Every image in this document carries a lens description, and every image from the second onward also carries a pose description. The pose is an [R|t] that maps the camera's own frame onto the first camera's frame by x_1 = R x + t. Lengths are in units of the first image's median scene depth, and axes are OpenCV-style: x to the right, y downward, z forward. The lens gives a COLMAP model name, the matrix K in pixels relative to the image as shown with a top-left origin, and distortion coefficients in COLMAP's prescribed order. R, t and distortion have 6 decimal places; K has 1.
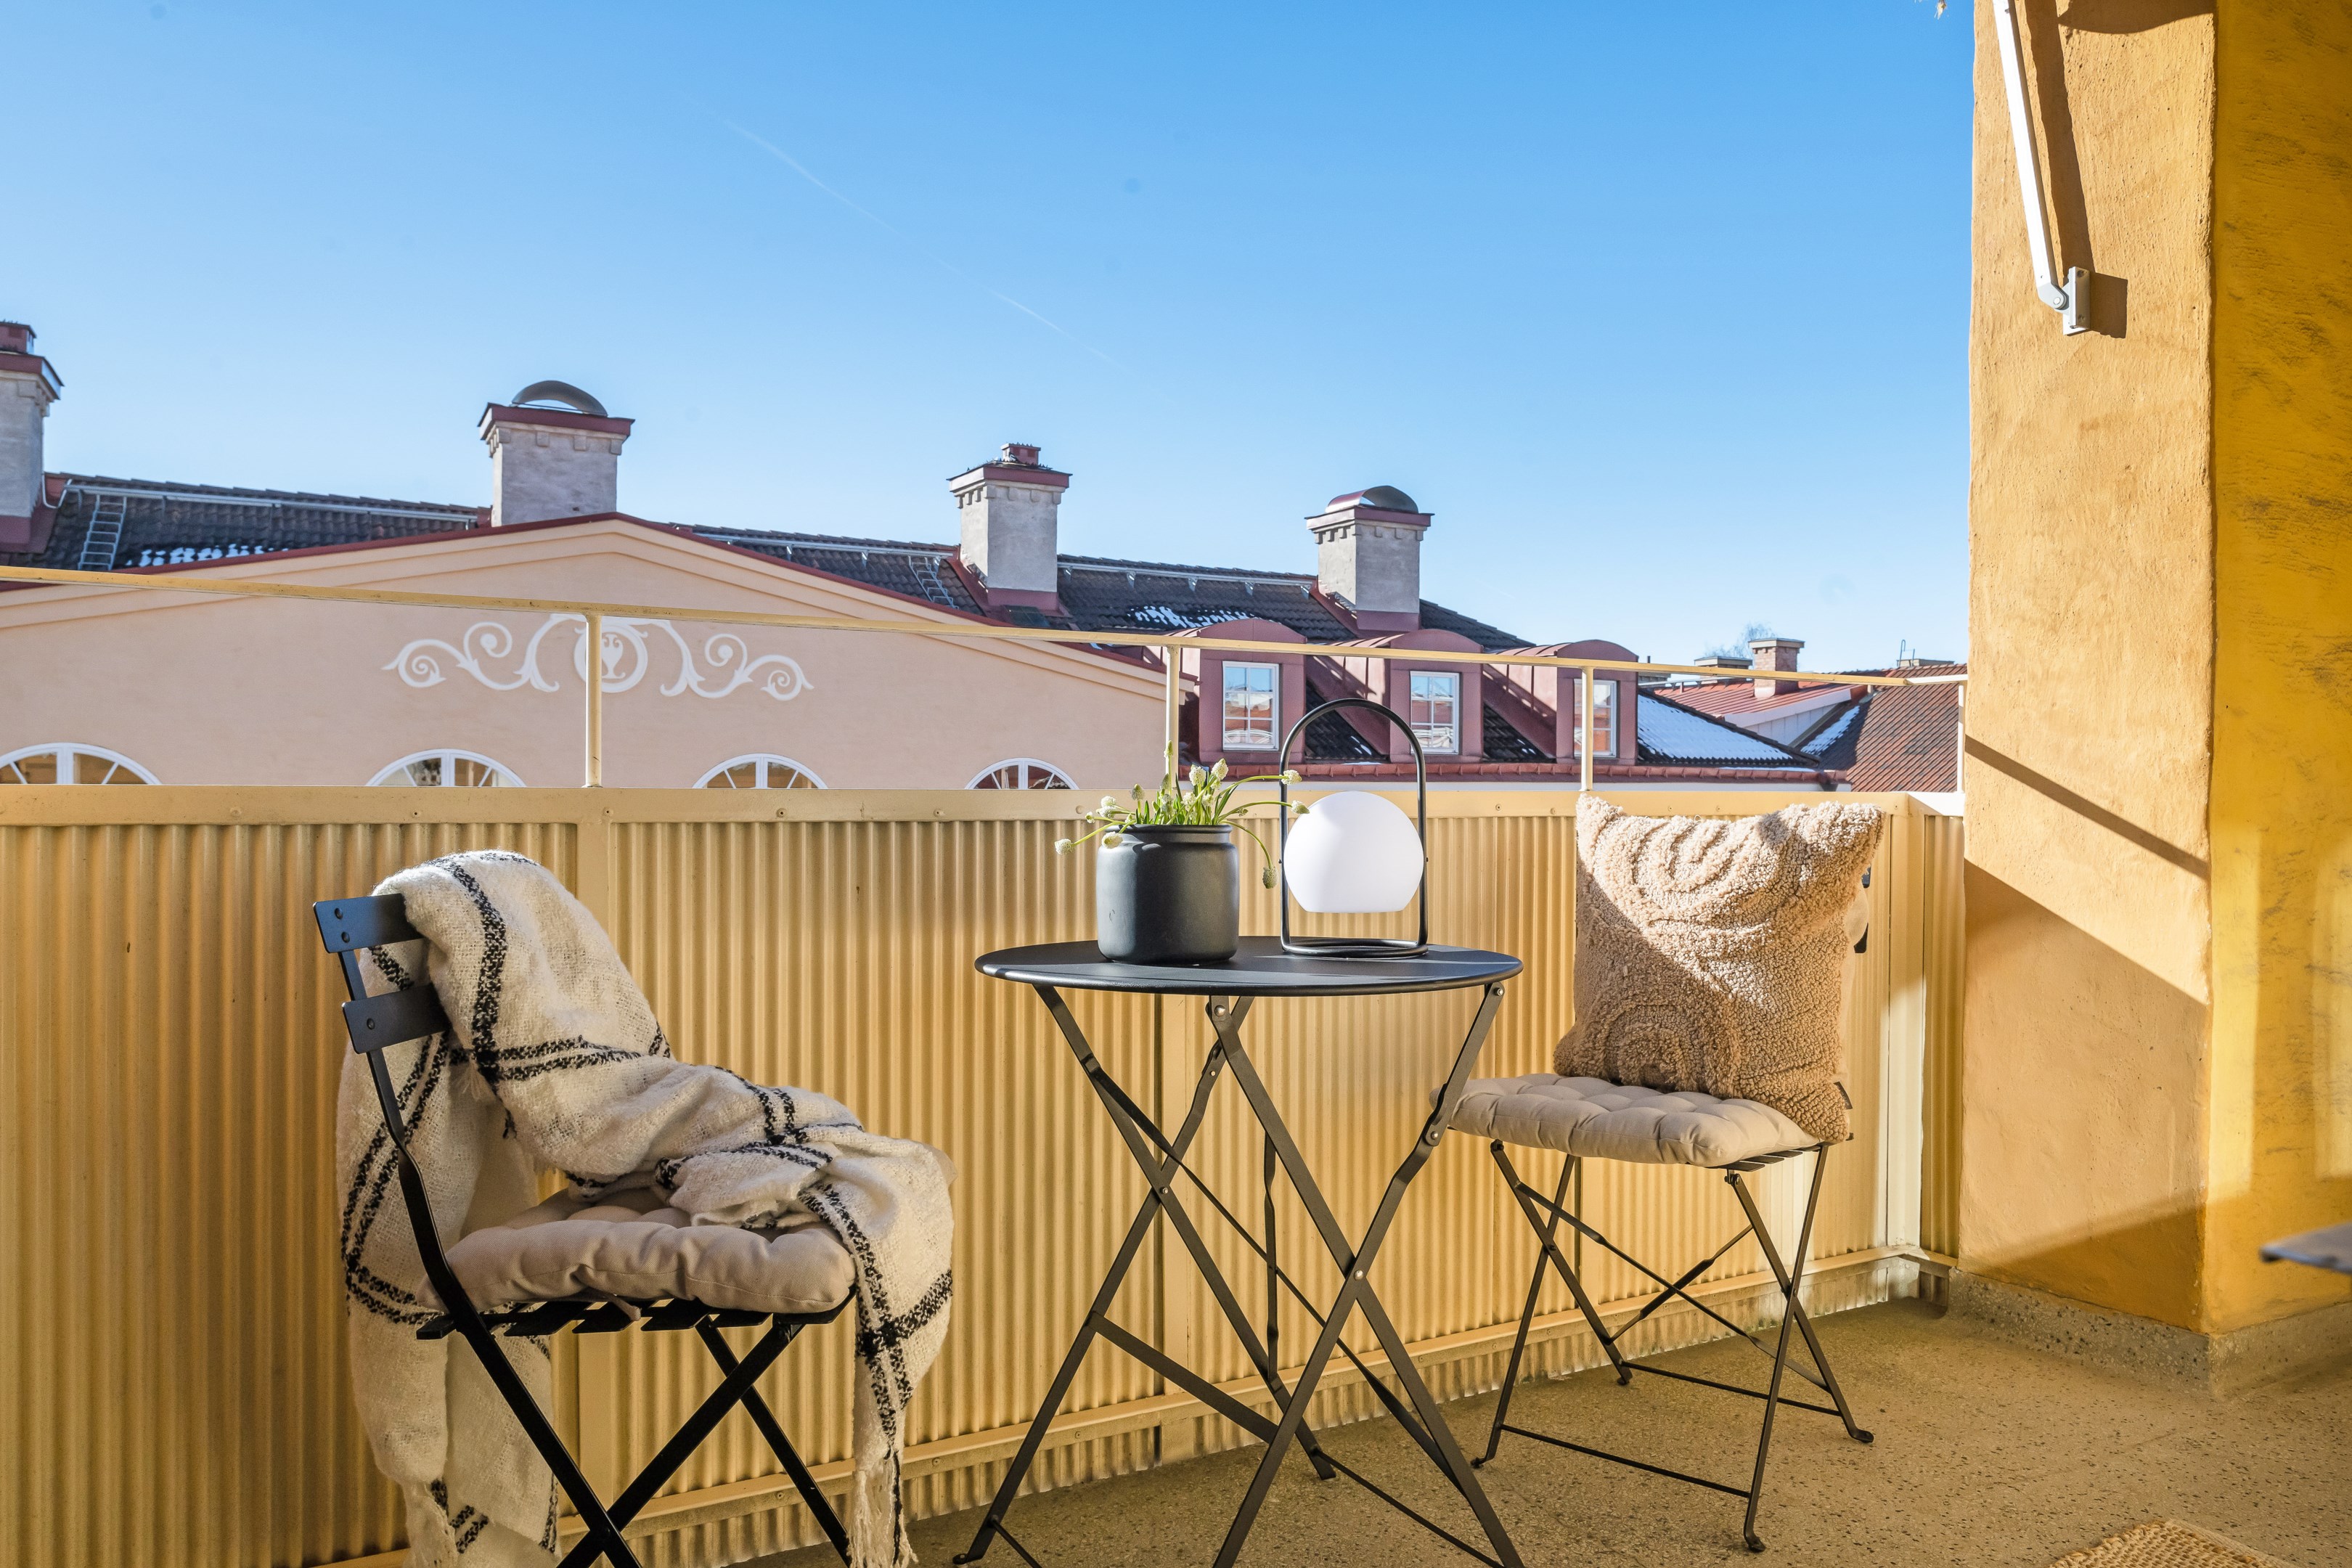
lens RADIAL K [[1587.4, 0, 1176.0], [0, 1587.4, 784.0], [0, 0, 1]] dist [-0.006867, 0.000773]
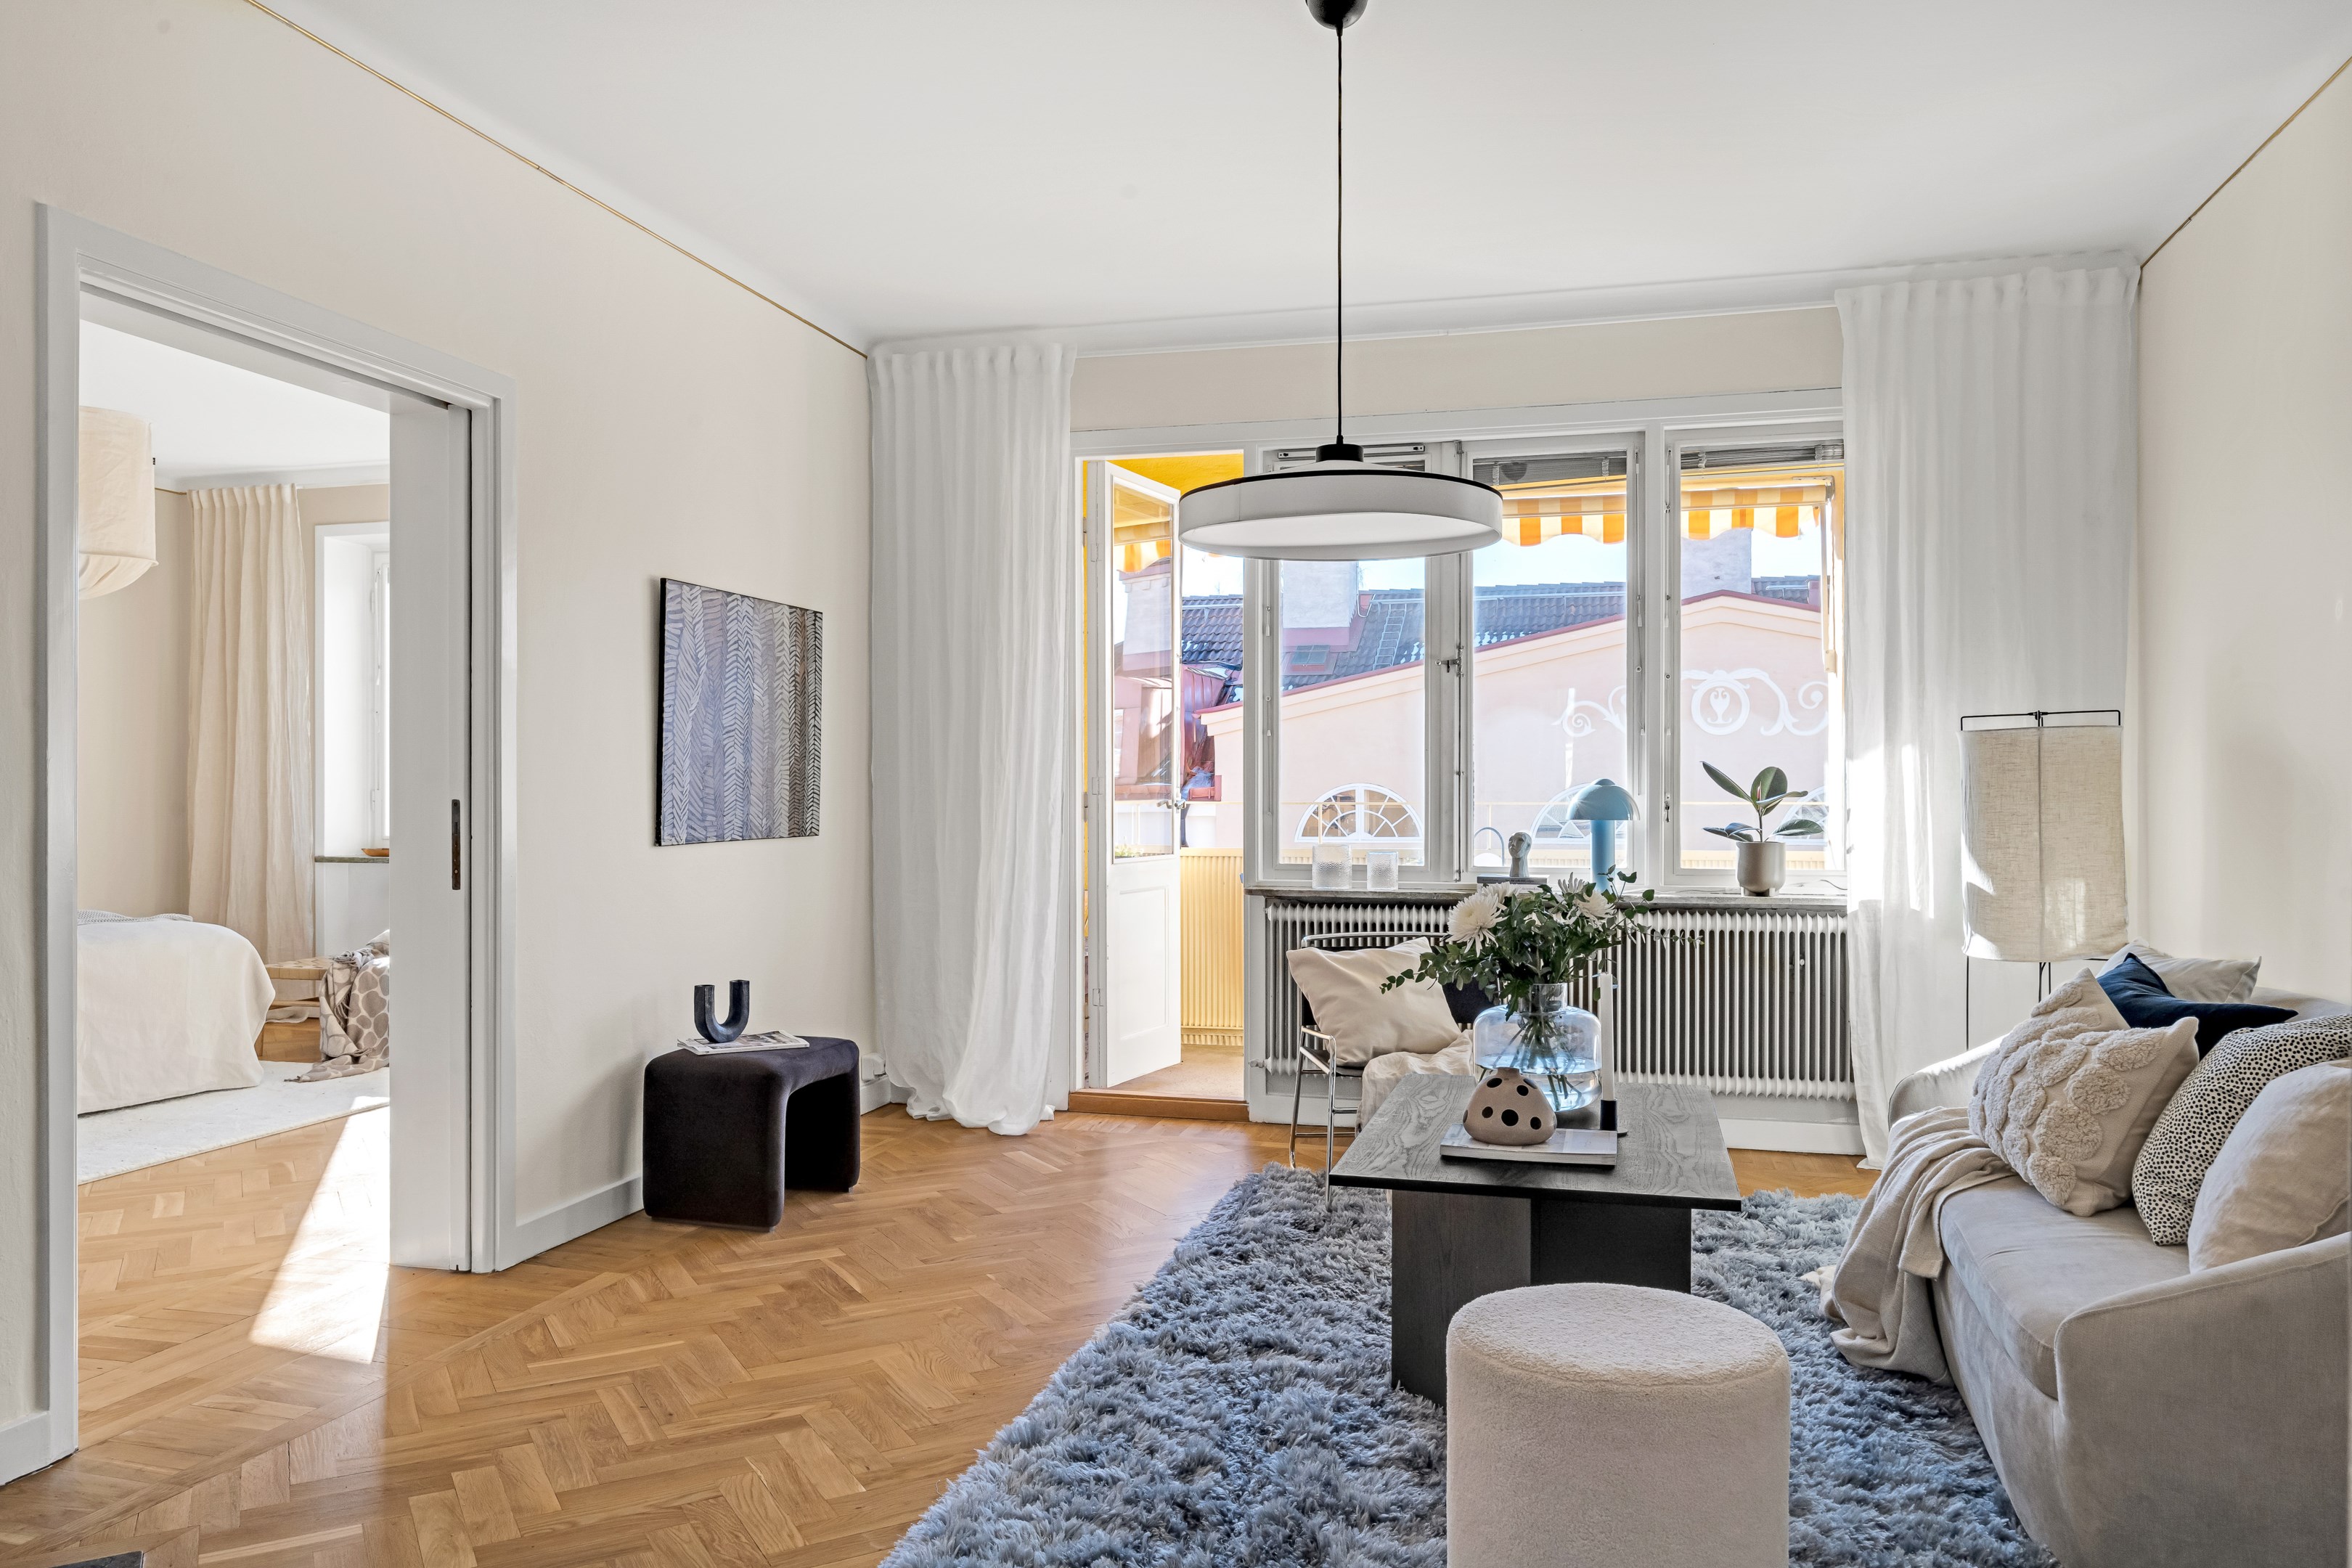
lens RADIAL K [[1622.2, 0, 1176.0], [0, 1622.2, 784.0], [0, 0, 1]] dist [-0.010965, 0.007417]
pose [[0.721454, -0.010170, -0.692388, 0.202348], [0.007213, 0.999948, -0.007171, -0.012240], [0.692425, 0.000179, 0.721490, -0.200838]]
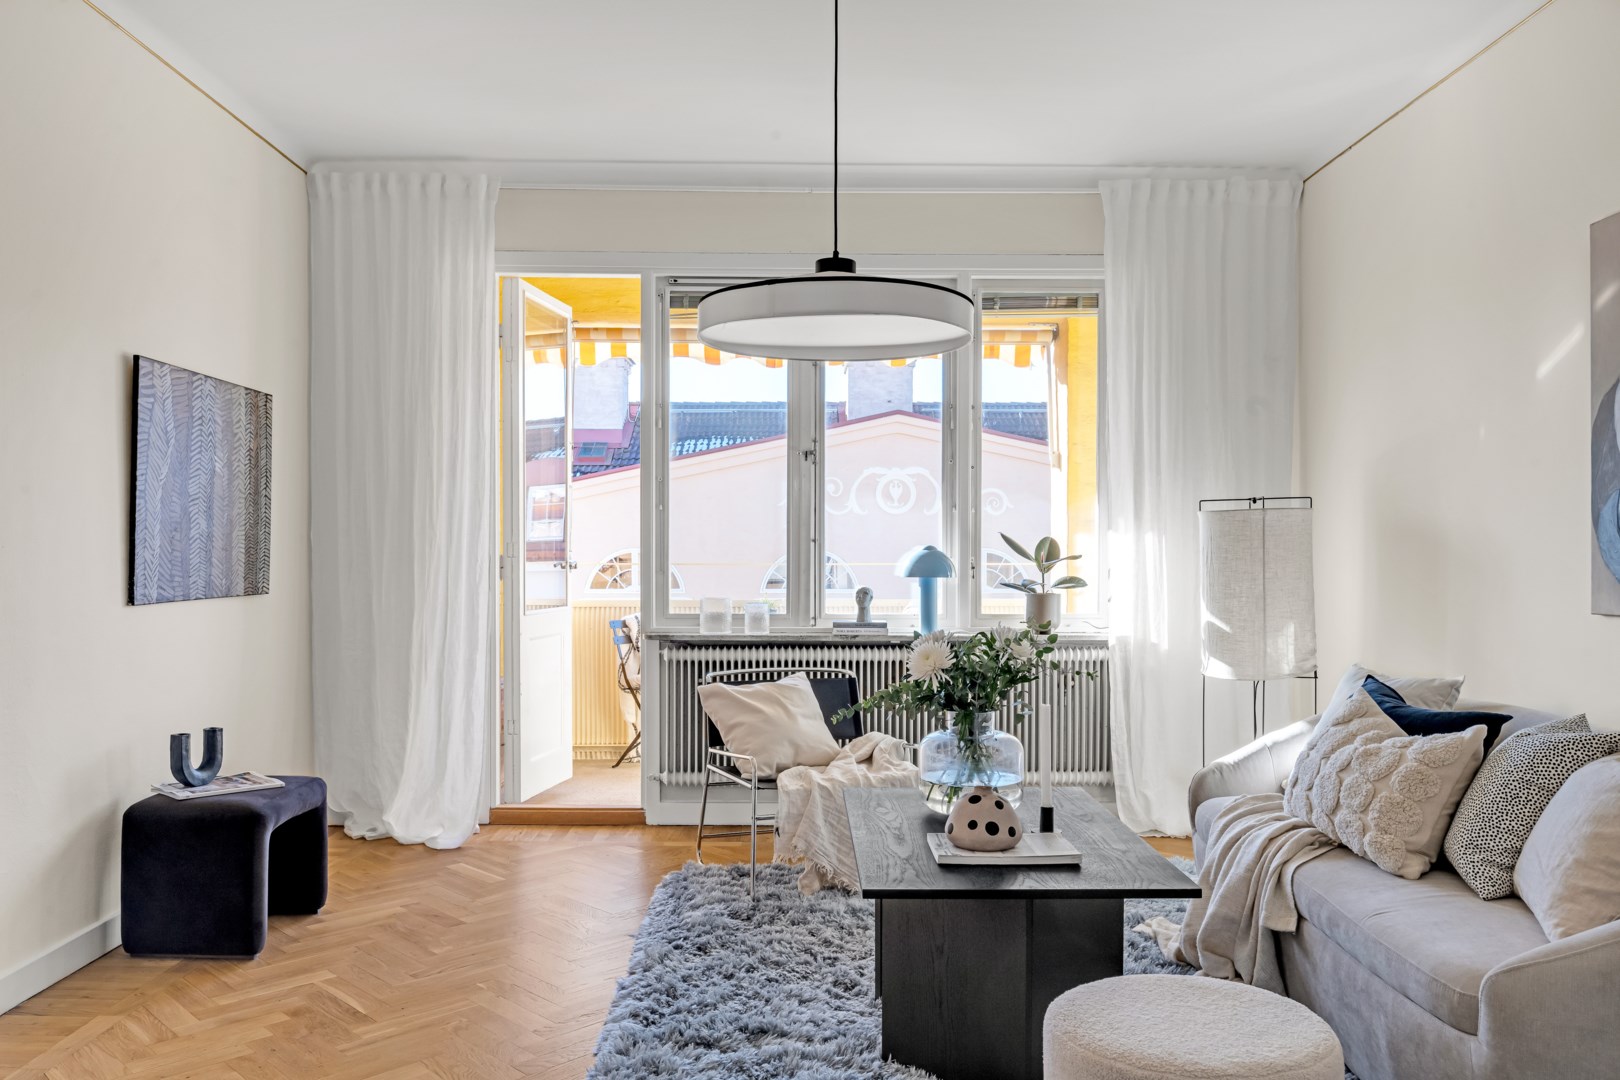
lens RADIAL K [[1207.8, 0, 803.8], [0, 1207.8, 555.0], [0, 0, 1]] dist [-0.012078, 0.006612]
pose [[0.881862, -0.005726, -0.471473, 0.166393], [0.006415, 0.999979, -0.000146, -0.012578], [0.471464, -0.002896, 0.881881, -0.198828]]
